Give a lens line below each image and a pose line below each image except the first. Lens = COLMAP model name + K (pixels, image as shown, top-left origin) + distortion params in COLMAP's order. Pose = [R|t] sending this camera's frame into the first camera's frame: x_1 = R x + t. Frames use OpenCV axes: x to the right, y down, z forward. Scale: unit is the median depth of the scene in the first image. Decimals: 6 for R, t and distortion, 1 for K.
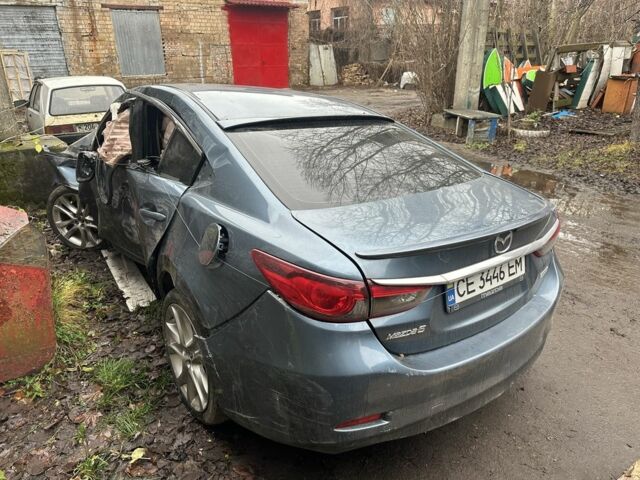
lens RADIAL K [[448.9, 0, 316.3], [0, 448.9, 241.8], [0, 0, 1]] dist [0.004826, -0.007495]
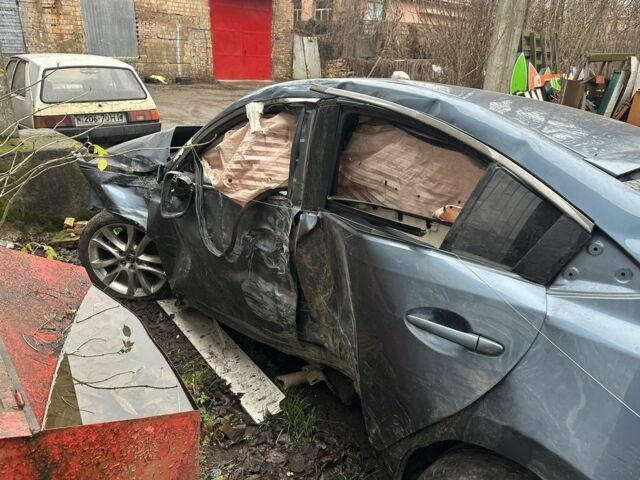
lens RADIAL K [[448.9, 0, 316.3], [0, 448.9, 241.8], [0, 0, 1]] dist [0.004826, -0.007495]
pose [[0.993787, 0.018880, 0.109683, -0.120561], [-0.020225, 0.999733, 0.011160, -0.035119], [-0.109443, -0.013309, 0.993904, 0.102477]]
